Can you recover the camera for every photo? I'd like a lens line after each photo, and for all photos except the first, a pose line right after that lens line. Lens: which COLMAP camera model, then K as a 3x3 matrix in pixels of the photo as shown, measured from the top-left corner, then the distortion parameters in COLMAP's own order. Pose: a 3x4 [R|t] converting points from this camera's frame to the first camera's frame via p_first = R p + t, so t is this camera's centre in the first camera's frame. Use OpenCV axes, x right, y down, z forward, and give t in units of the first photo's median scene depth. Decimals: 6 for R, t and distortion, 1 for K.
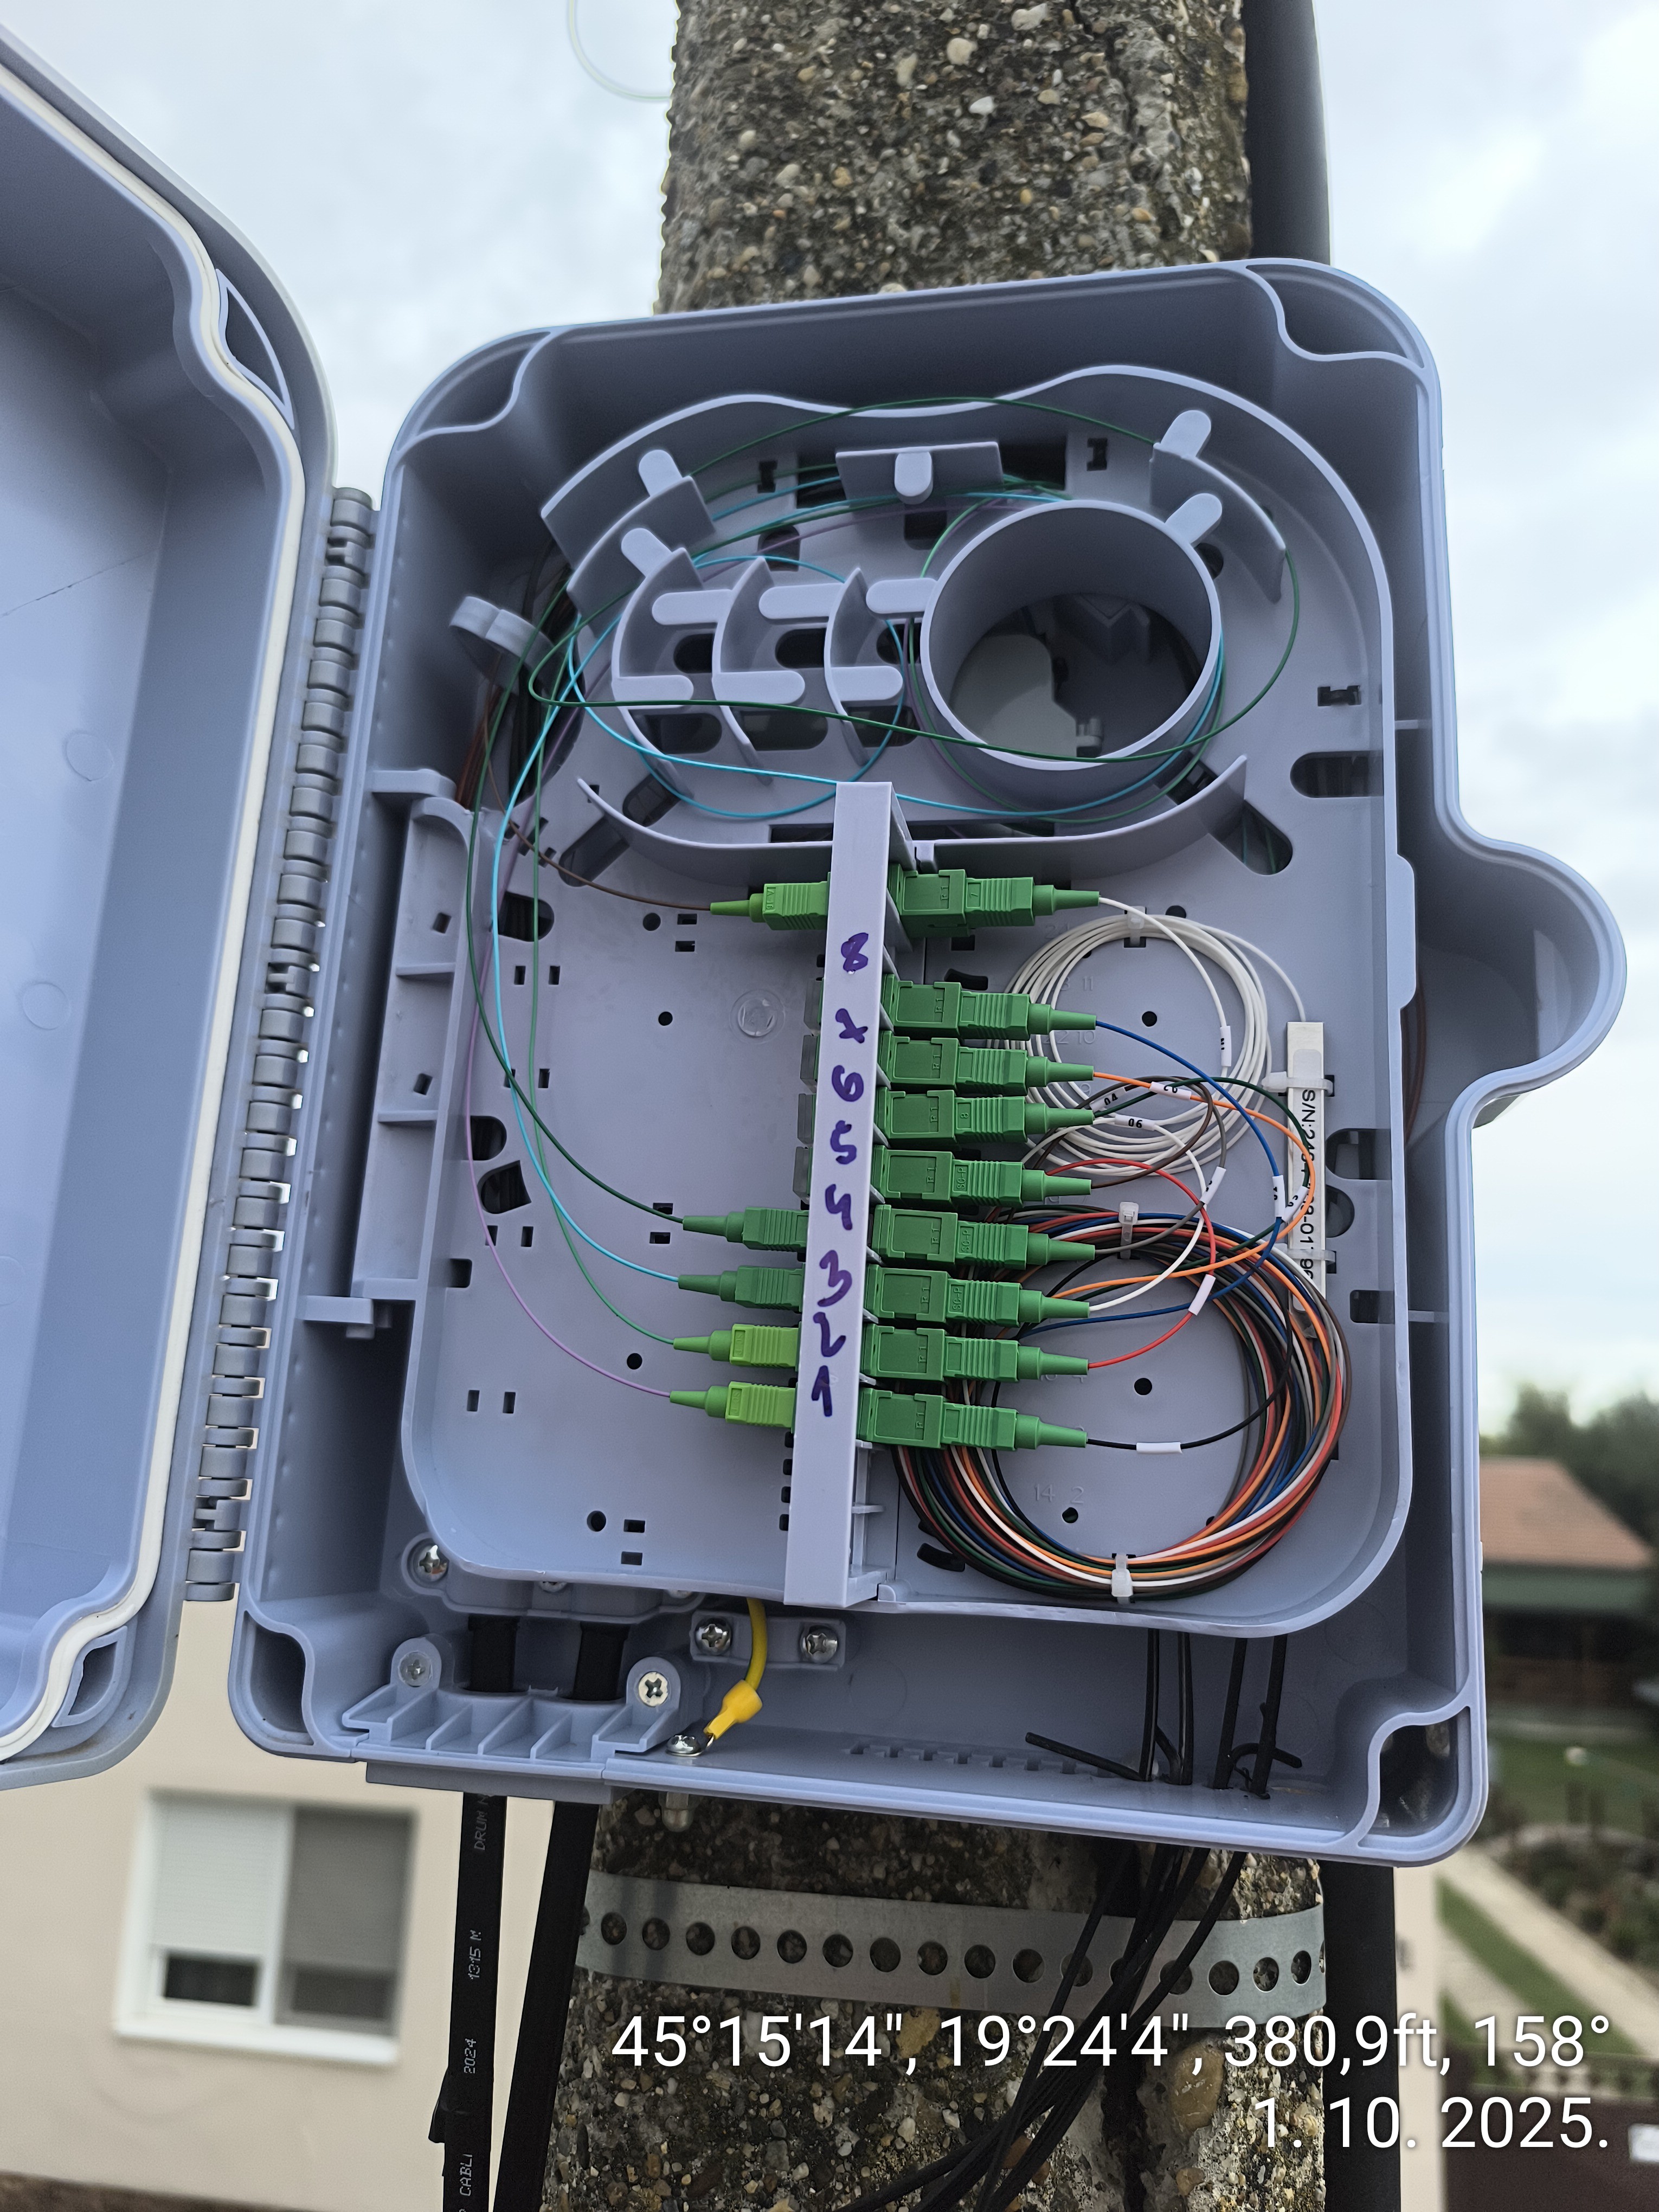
lens RADIAL K [[1567.6, 0, 834.2], [0, 1567.6, 1110.5], [0, 0, 1]] dist [-0.009791, -0.024632]
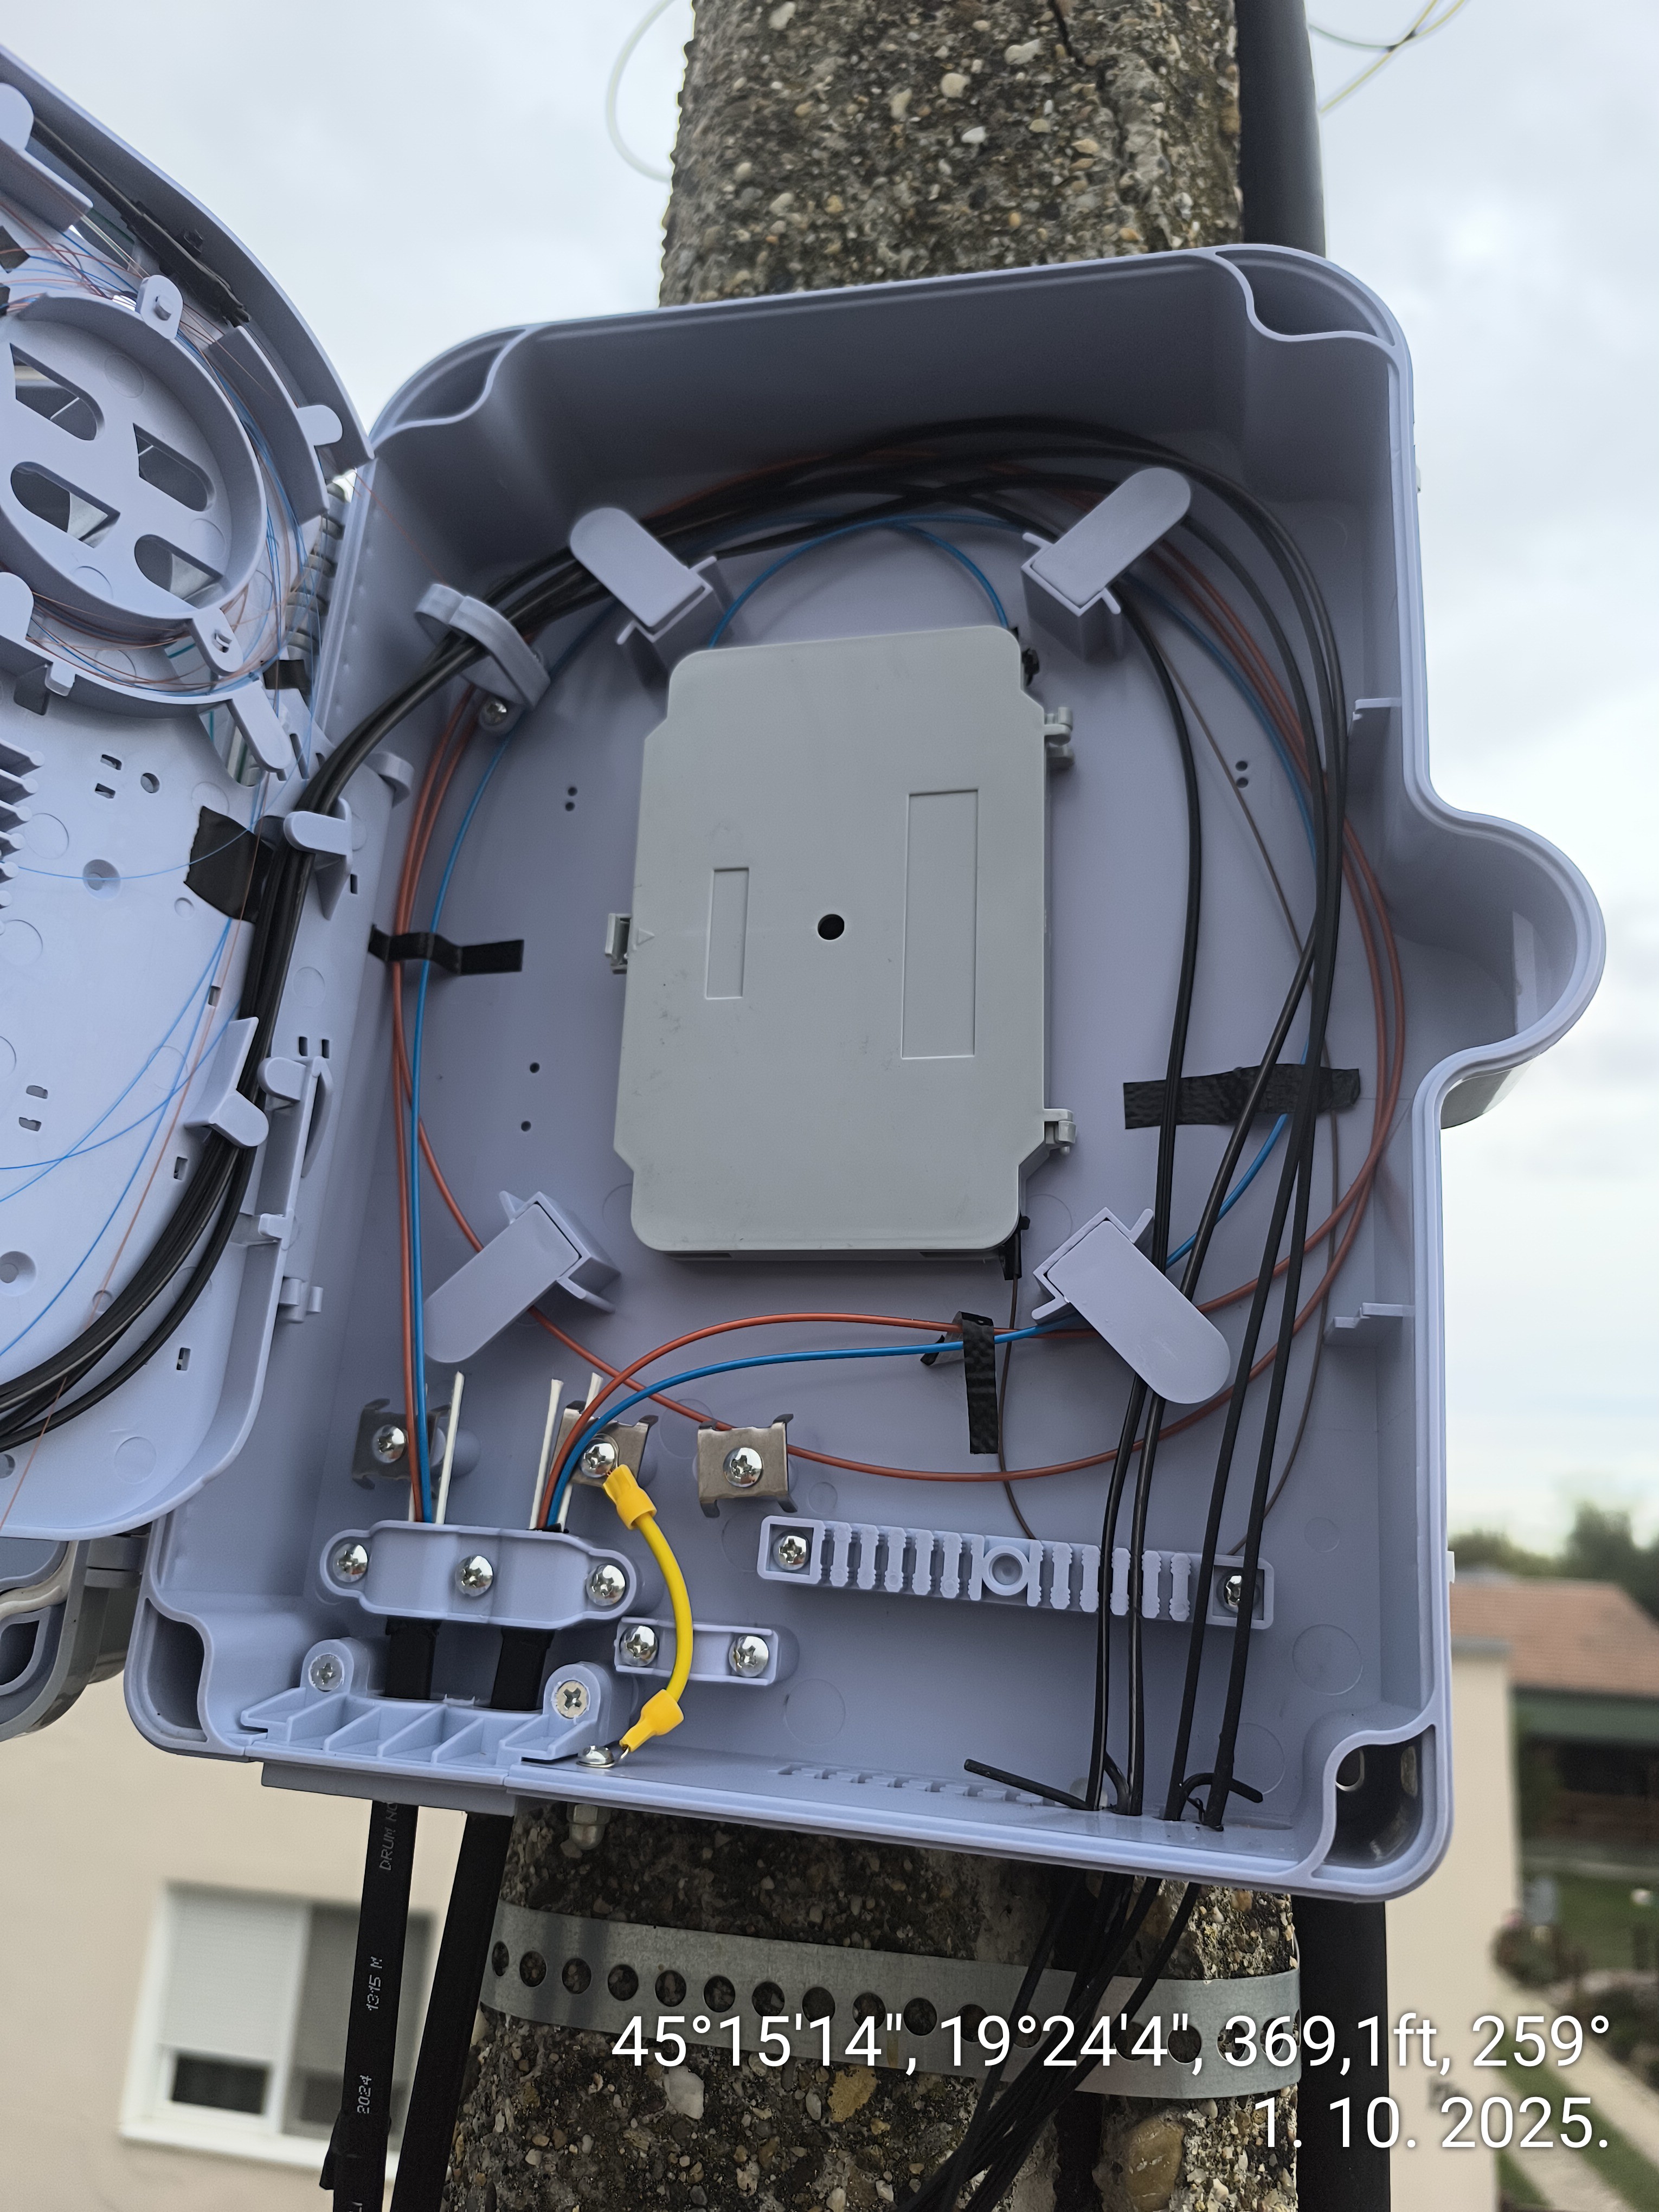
lens RADIAL K [[1567.6, 0, 824.9], [0, 1567.6, 1101.6], [0, 0, 1]] dist [-0.009791, -0.024632]
pose [[0.999188, 0.017198, -0.036438, 0.060048], [-0.019657, 0.997476, -0.068232, 0.067697], [0.035172, 0.068893, 0.997004, 0.039639]]
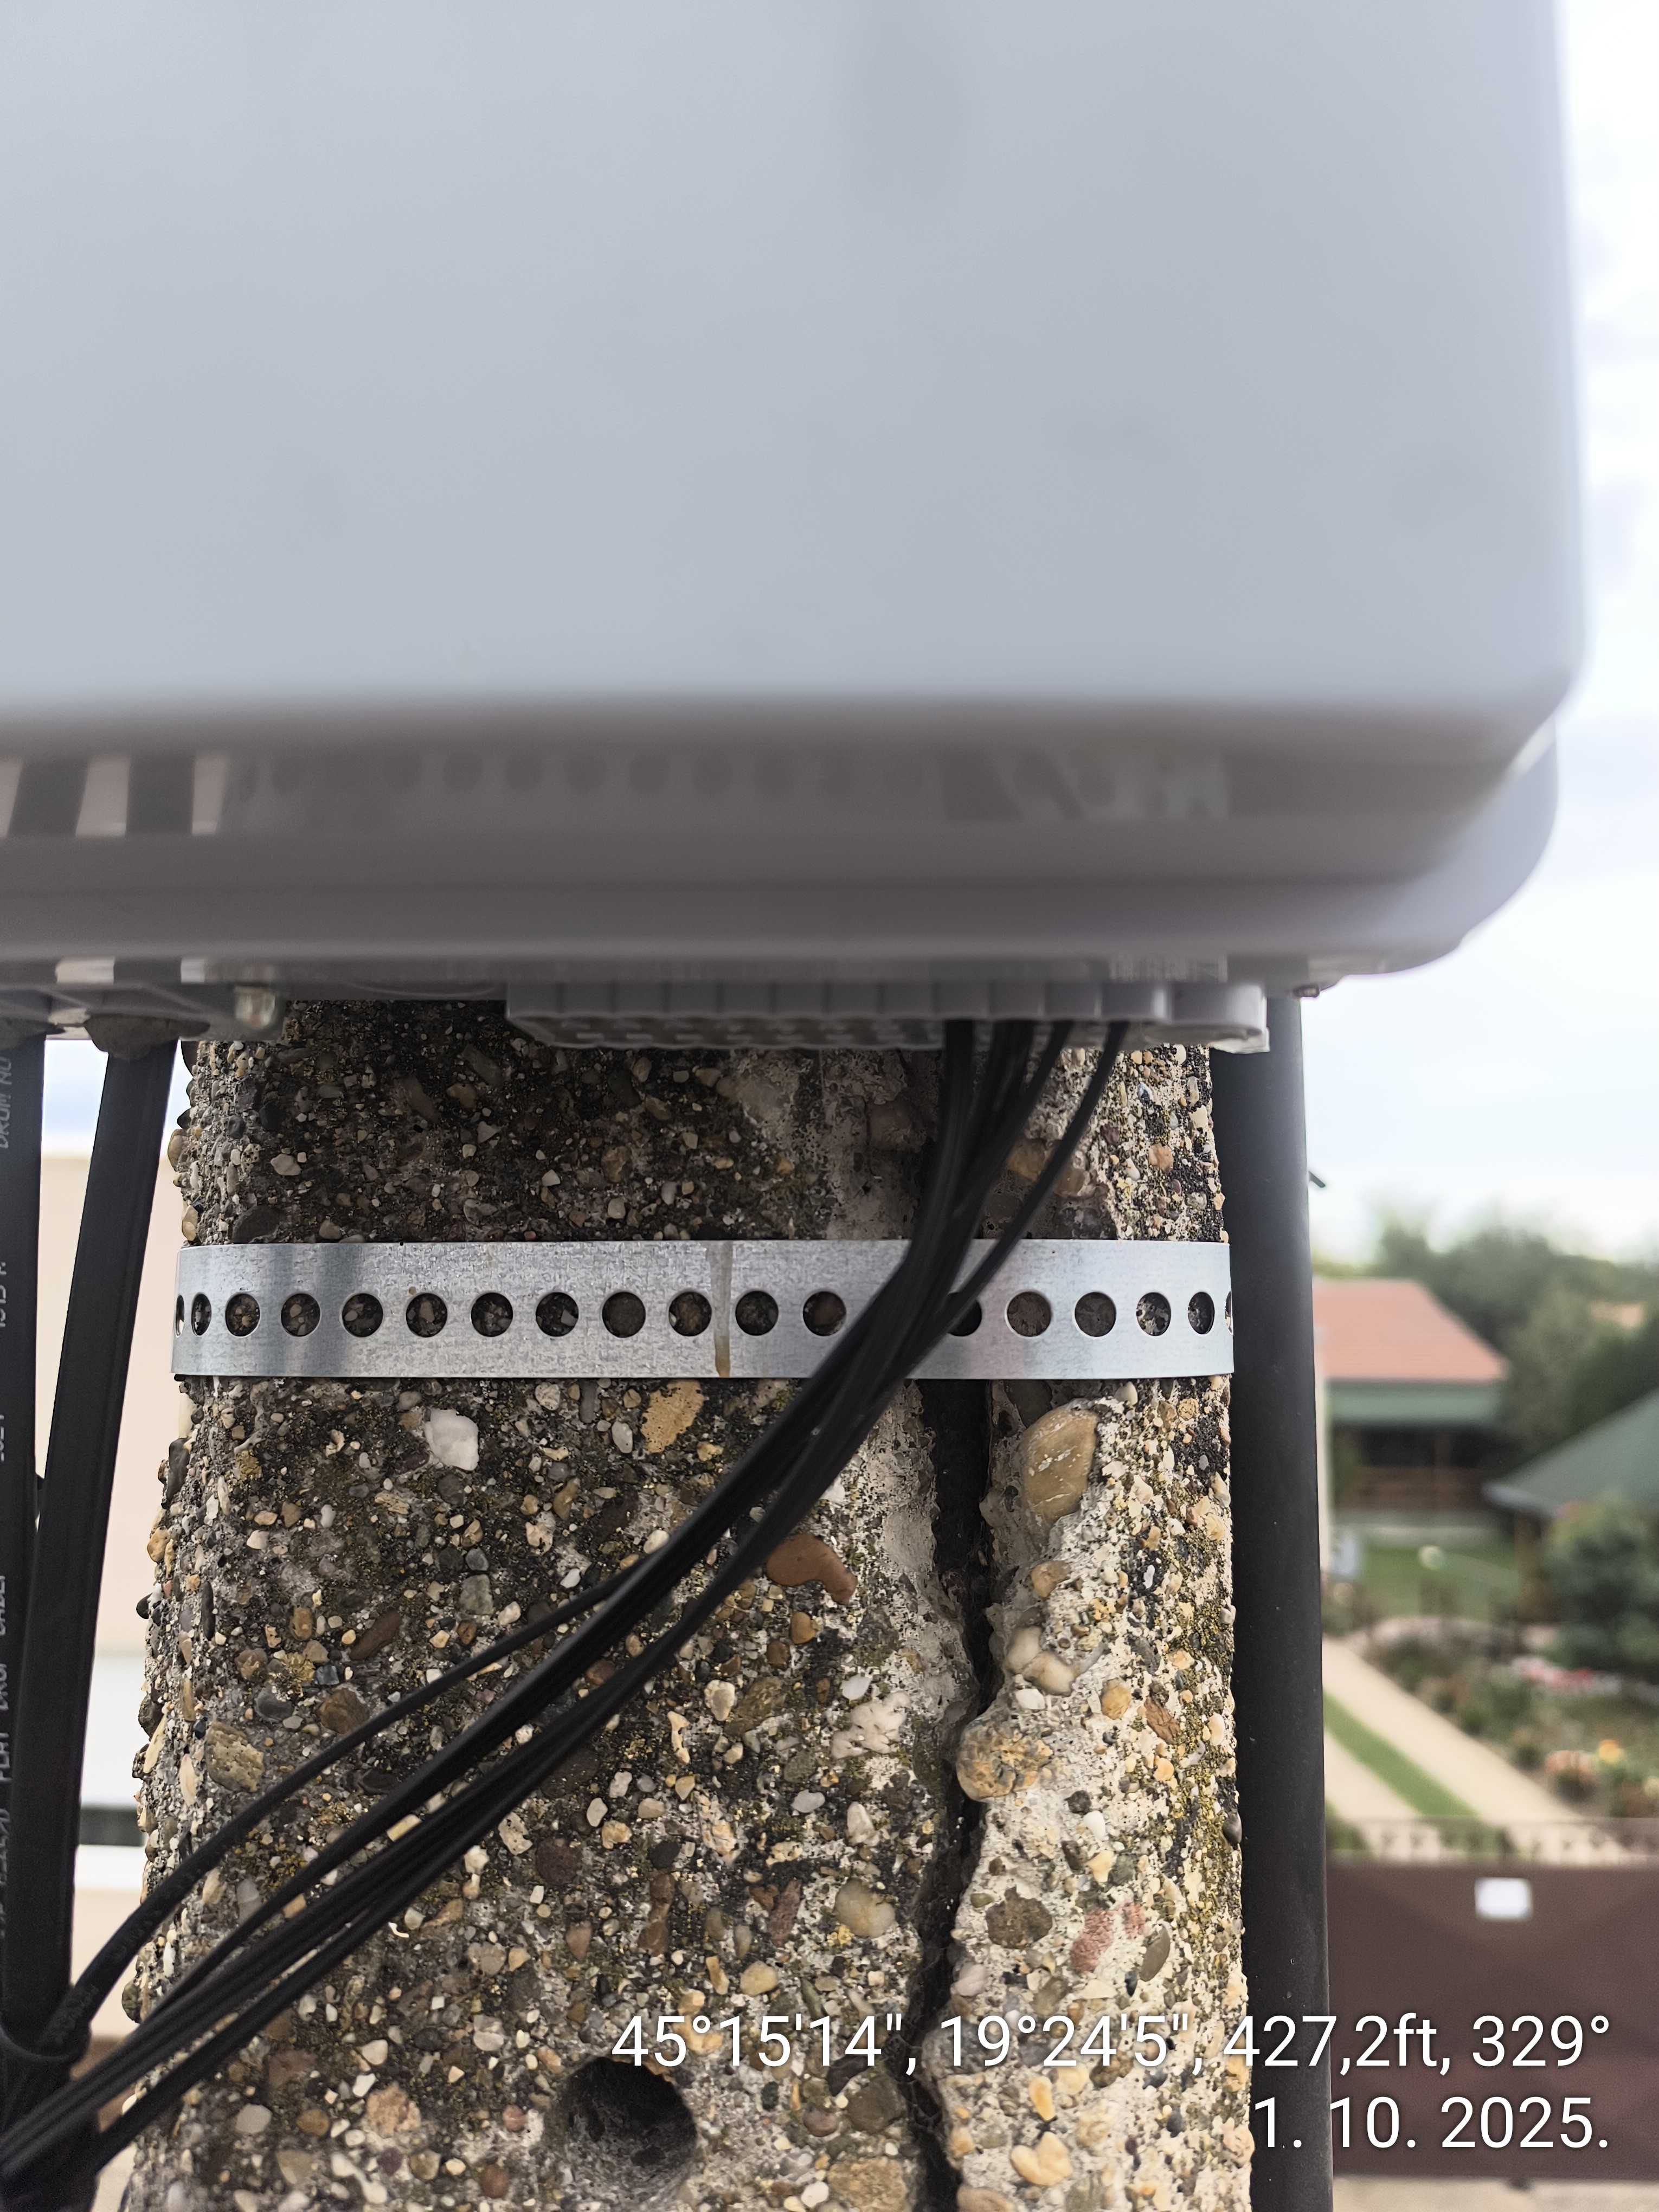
lens RADIAL K [[1567.6, 0, 845.9], [0, 1567.6, 1118.2], [0, 0, 1]] dist [-0.009791, -0.024632]
pose [[0.996456, -0.022097, 0.081162, 0.076488], [0.014271, 0.995301, 0.095771, 0.381646], [-0.082897, -0.094273, 0.992089, 0.291657]]
